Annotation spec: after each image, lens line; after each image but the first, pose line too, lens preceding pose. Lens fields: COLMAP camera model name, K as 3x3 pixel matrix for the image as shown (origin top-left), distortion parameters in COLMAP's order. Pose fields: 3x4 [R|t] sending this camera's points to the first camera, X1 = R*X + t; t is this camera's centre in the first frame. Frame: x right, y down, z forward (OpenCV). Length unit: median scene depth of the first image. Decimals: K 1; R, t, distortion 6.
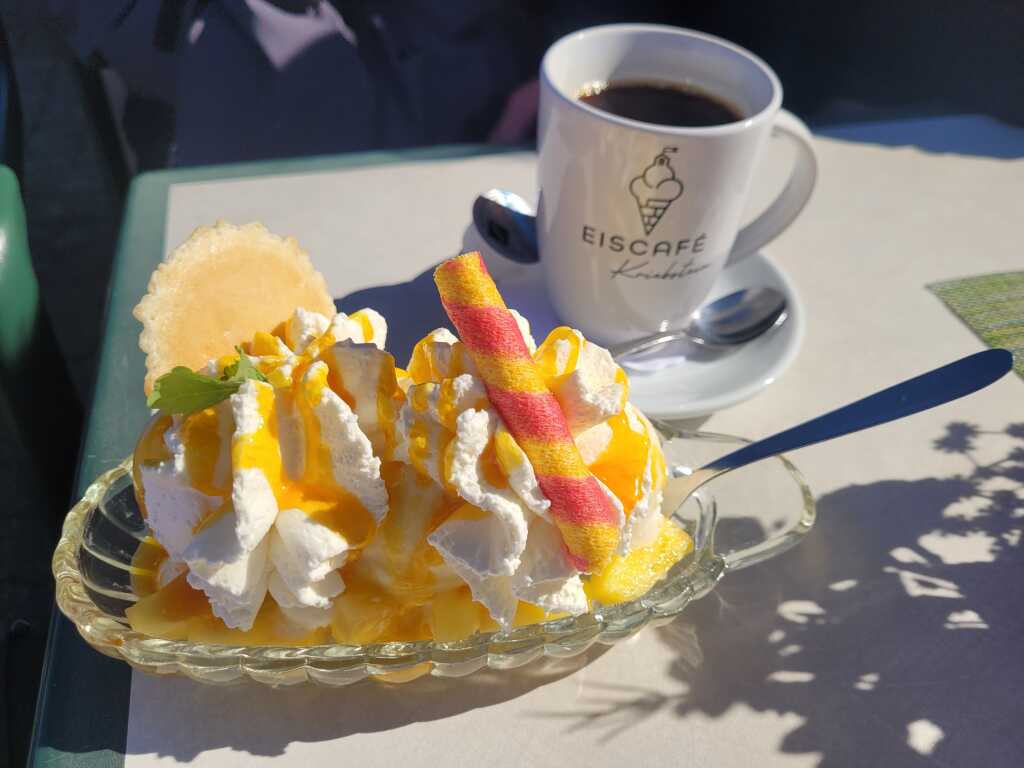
lens RADIAL K [[784.8, 0, 533.2], [0, 784.8, 382.2], [0, 0, 1]] dist [0.008417, -0.005583]
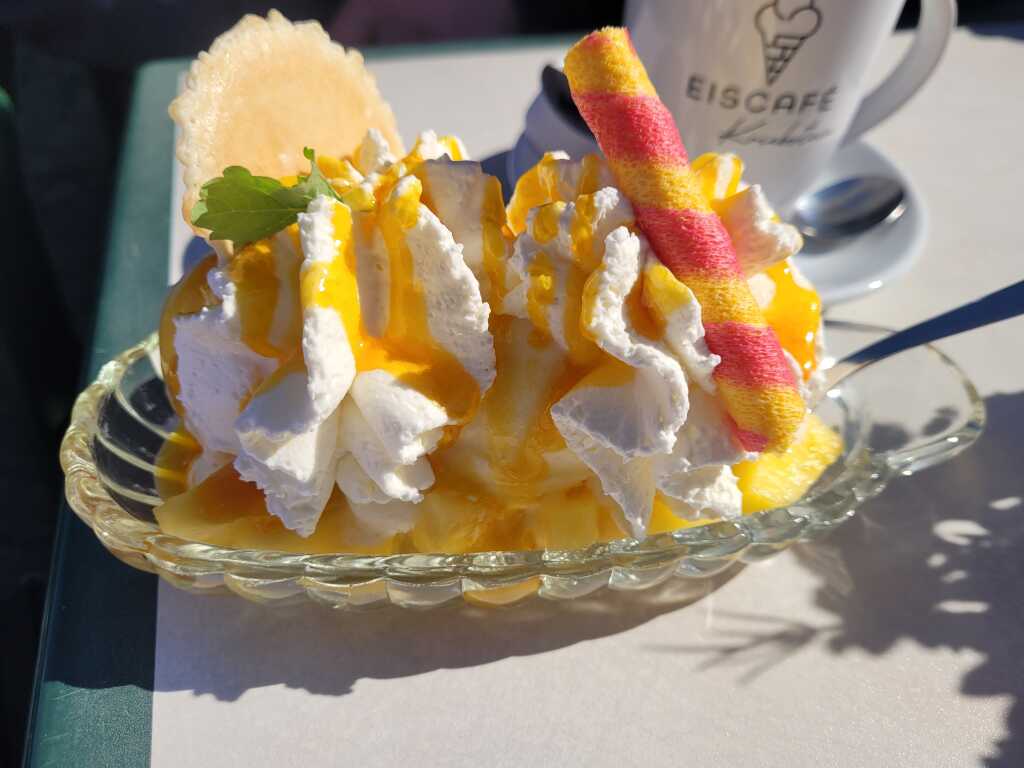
lens RADIAL K [[774.8, 0, 512.0], [0, 774.8, 384.0], [0, 0, 1]] dist [-0.011542, 0.000931]
pose [[0.999981, 0.006214, 0.000055, -0.165562], [-0.006214, 0.999833, 0.017213, 0.154225], [0.000052, -0.017213, 0.999852, 0.235541]]
